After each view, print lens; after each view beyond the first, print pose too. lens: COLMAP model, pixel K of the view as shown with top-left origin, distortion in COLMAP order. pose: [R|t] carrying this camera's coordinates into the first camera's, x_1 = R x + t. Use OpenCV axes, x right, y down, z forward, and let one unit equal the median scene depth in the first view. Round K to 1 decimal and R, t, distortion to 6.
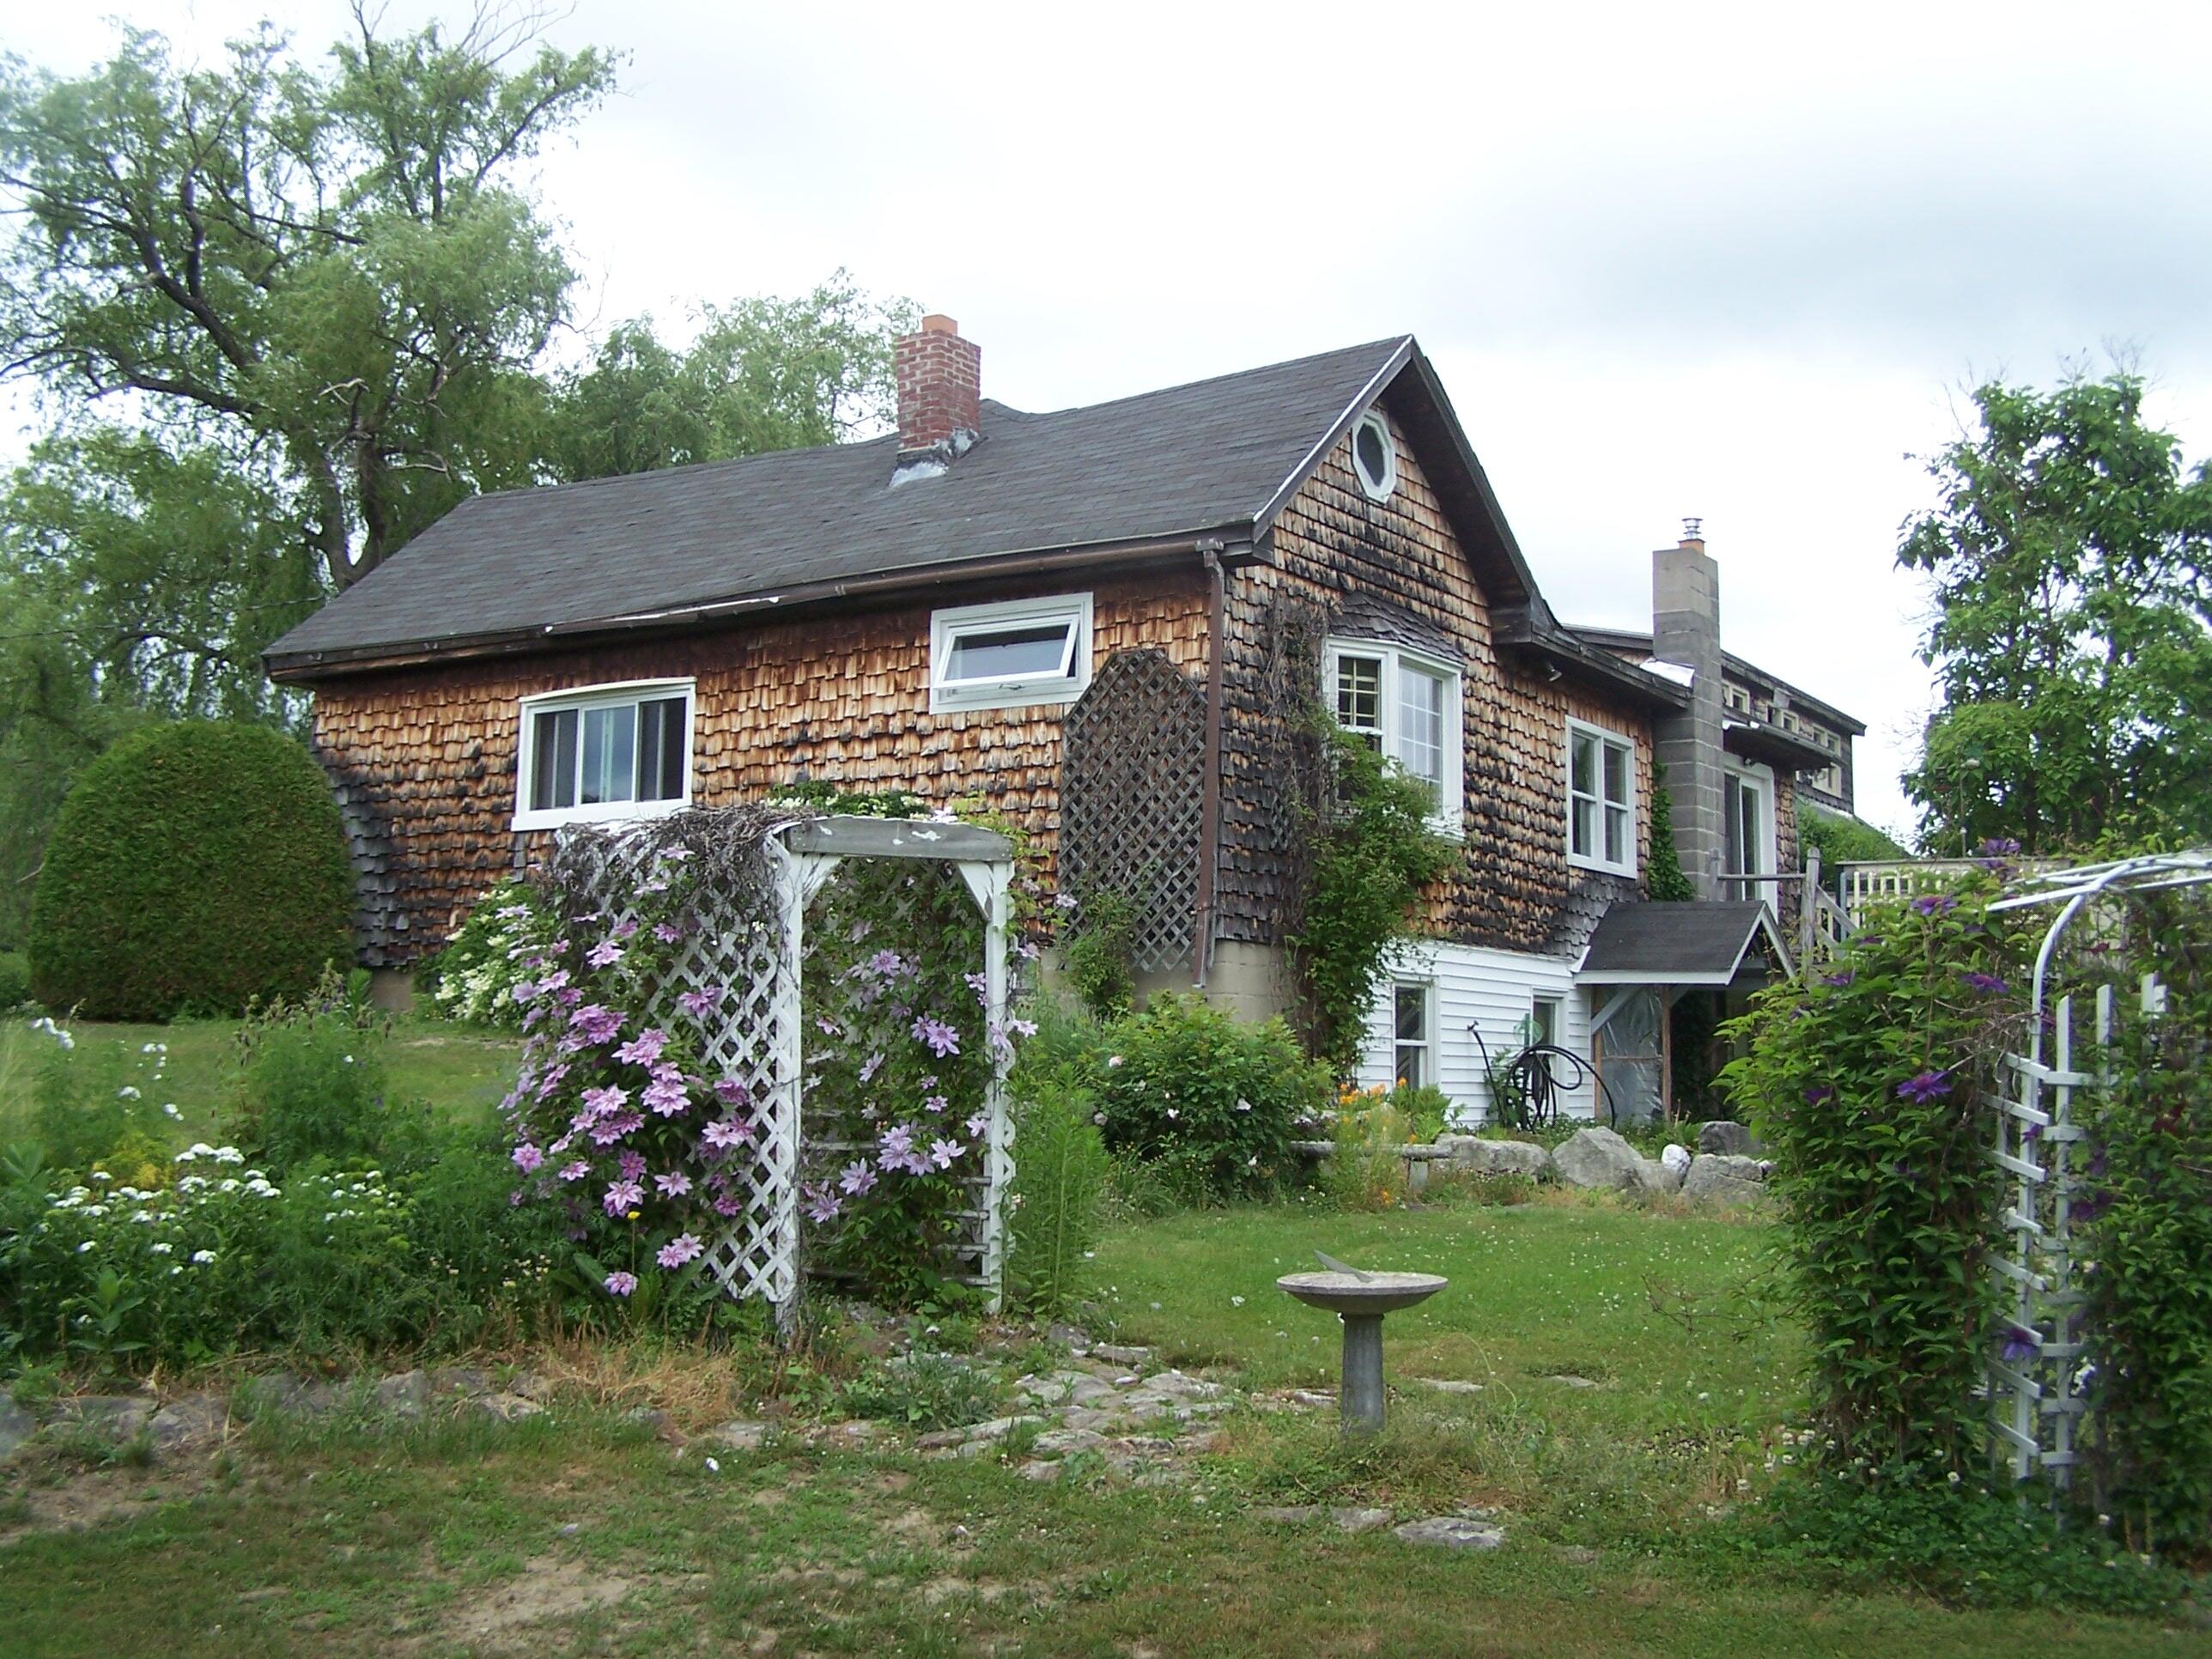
lens RADIAL K [[2442.5, 0, 1106.0], [0, 2442.5, 829.5], [0, 0, 1]] dist [-0.177985, 0.284974]
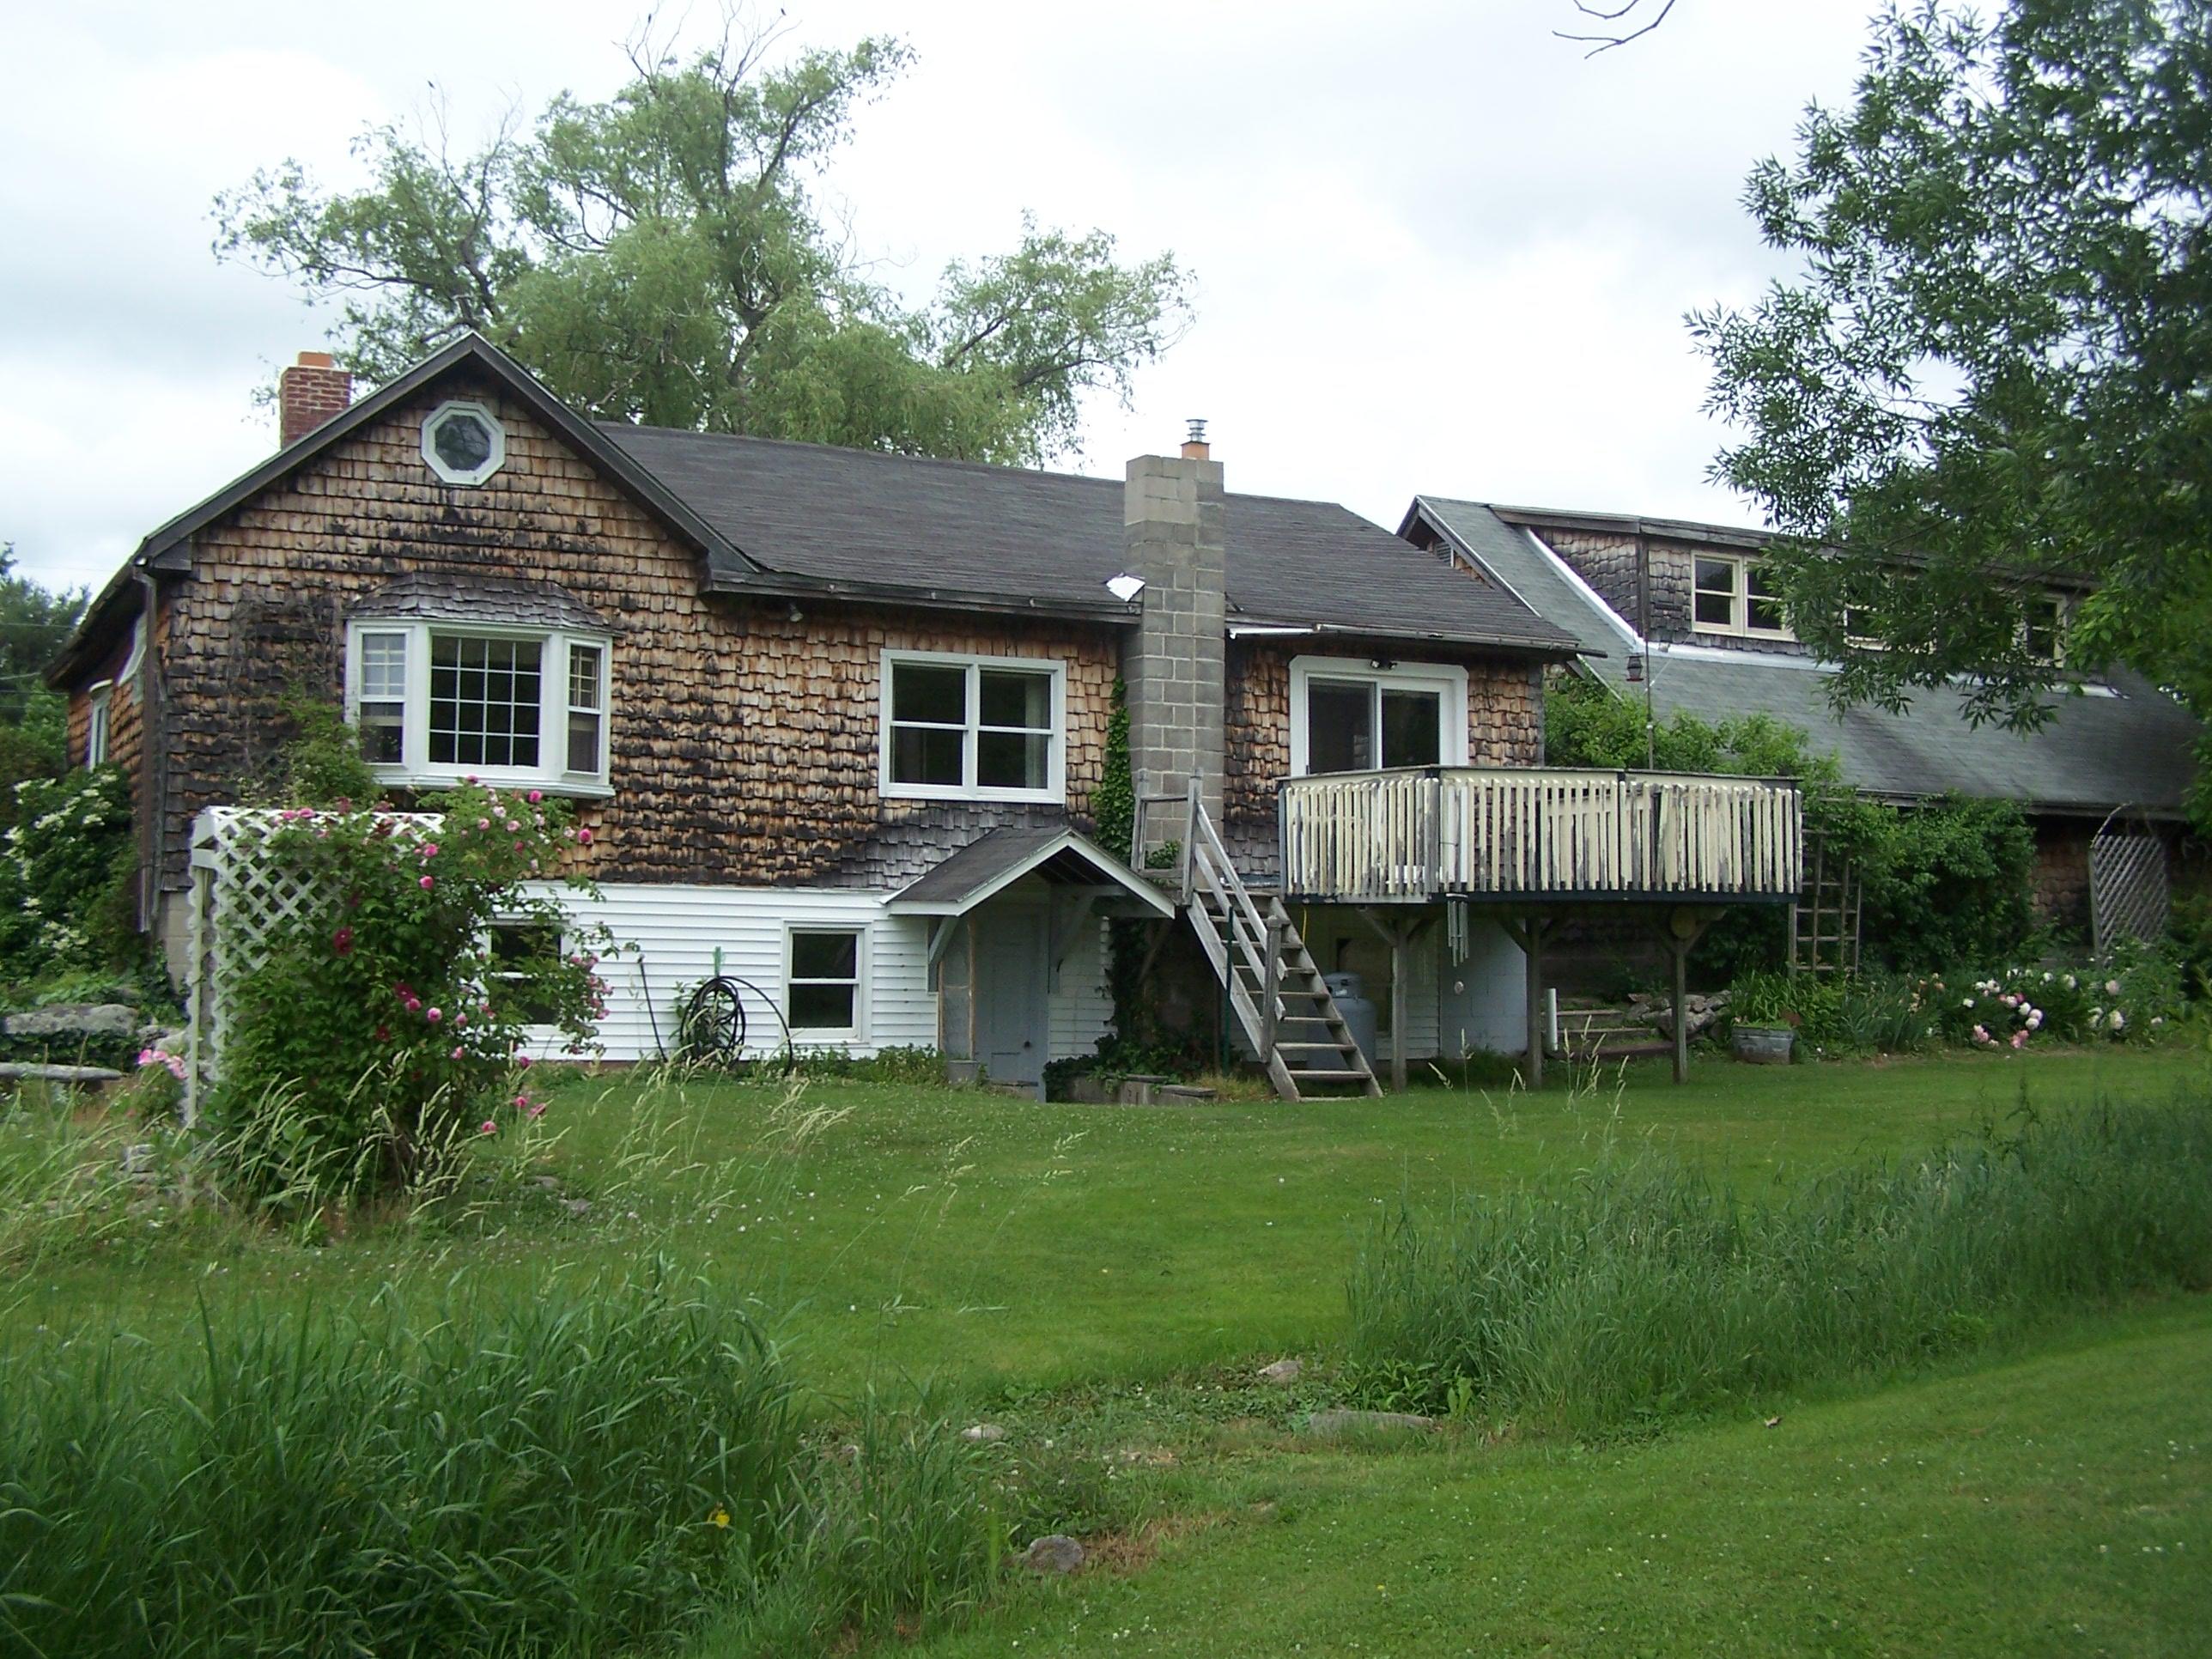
lens RADIAL K [[2442.5, 0, 1106.0], [0, 2442.5, 829.5], [0, 0, 1]] dist [-0.177985, 0.284974]
pose [[0.869918, -0.026666, -0.492476, 0.854812], [0.049282, 0.998239, 0.033002, -0.001101], [0.490729, -0.052980, 0.869700, 0.177031]]
